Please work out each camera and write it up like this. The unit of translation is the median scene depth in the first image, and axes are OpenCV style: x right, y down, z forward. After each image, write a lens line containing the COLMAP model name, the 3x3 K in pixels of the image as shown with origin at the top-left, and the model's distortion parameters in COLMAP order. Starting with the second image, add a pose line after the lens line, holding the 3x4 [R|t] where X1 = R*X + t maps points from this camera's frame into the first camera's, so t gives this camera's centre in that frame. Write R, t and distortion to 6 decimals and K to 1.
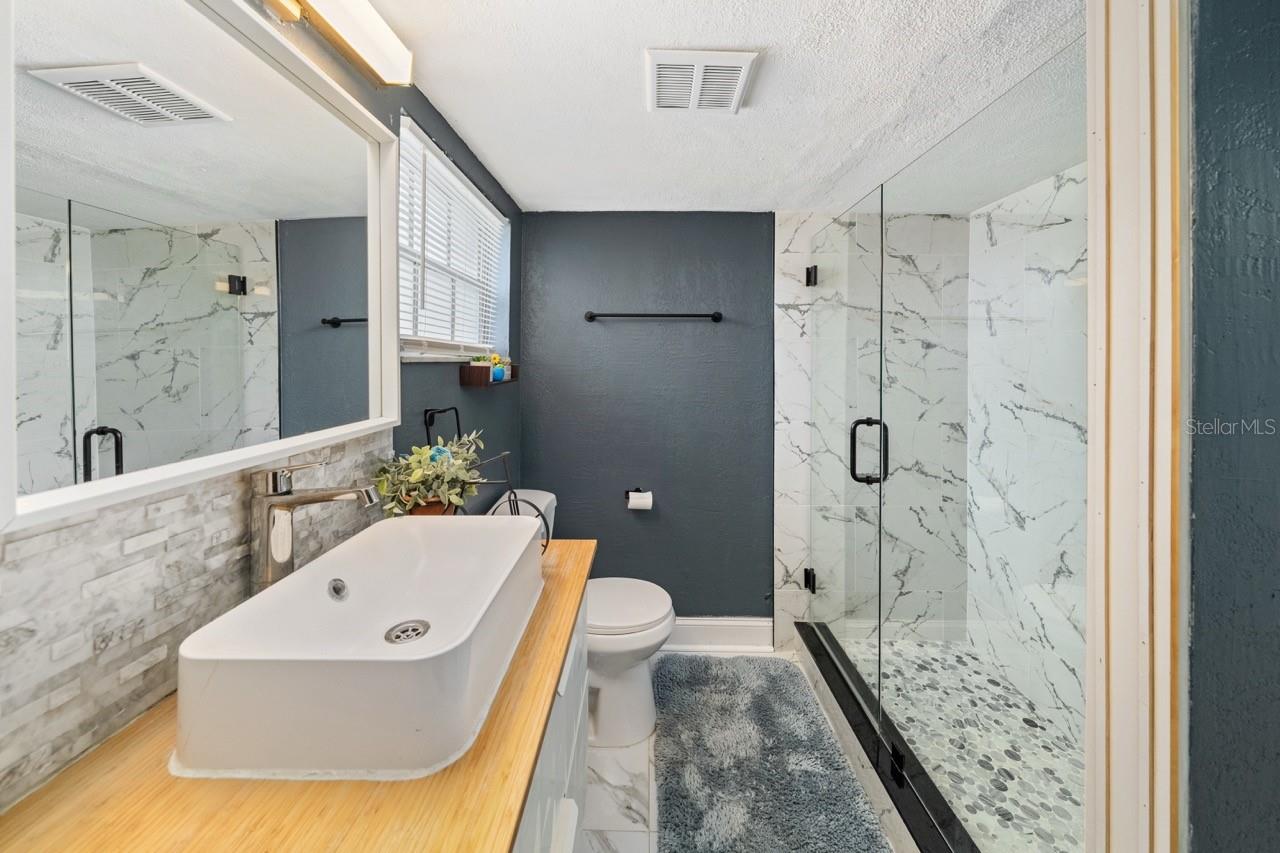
lens RADIAL K [[458.5, 0, 640.8], [0, 458.5, 358.4], [0, 0, 1]] dist [-0.002853, 0.000010]
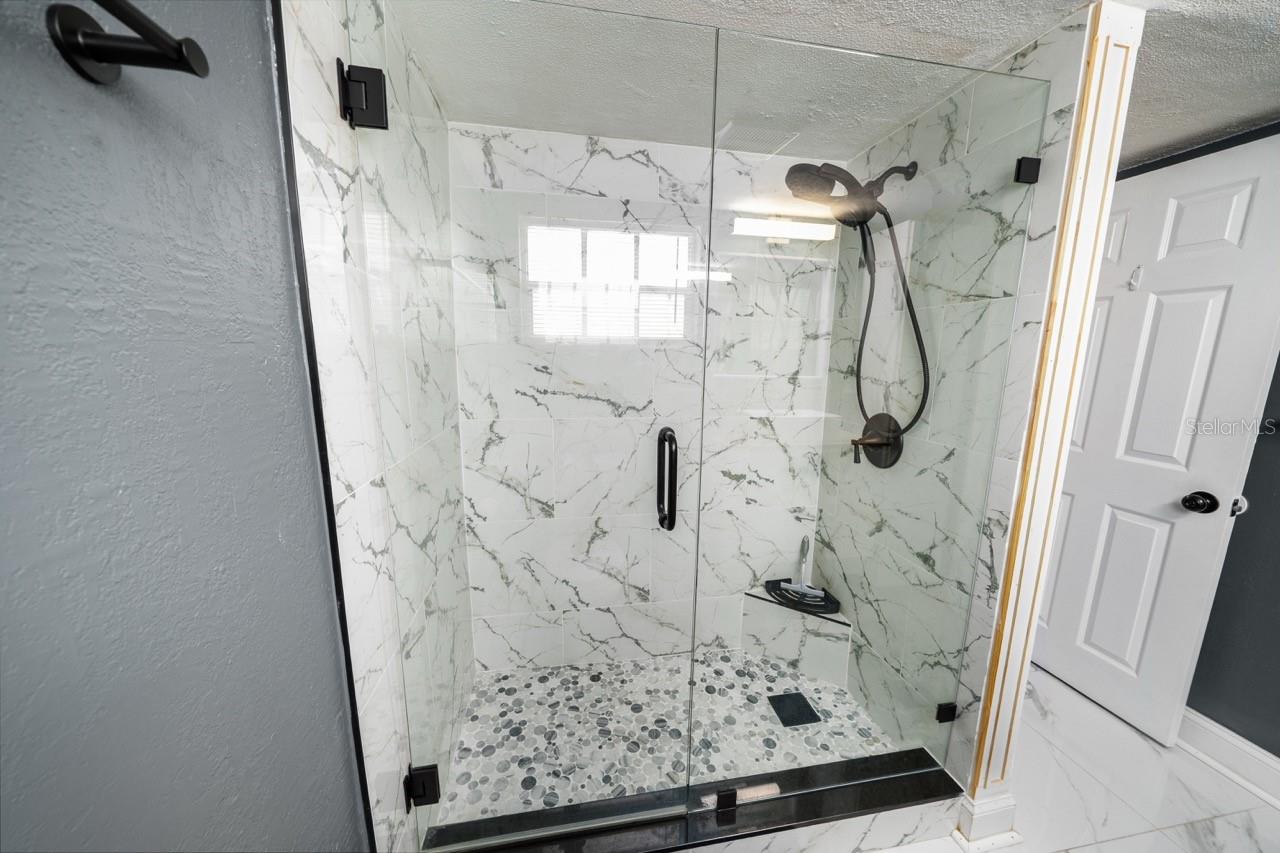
lens RADIAL K [[435.9, 0, 644.9], [0, 435.9, 430.6], [0, 0, 1]] dist [-0.004894, -0.000300]
pose [[-0.185222, -0.179873, 0.966095, -0.070268], [-0.020216, 0.983595, 0.179255, 0.024851], [-0.982489, 0.013671, -0.185819, 1.067843]]
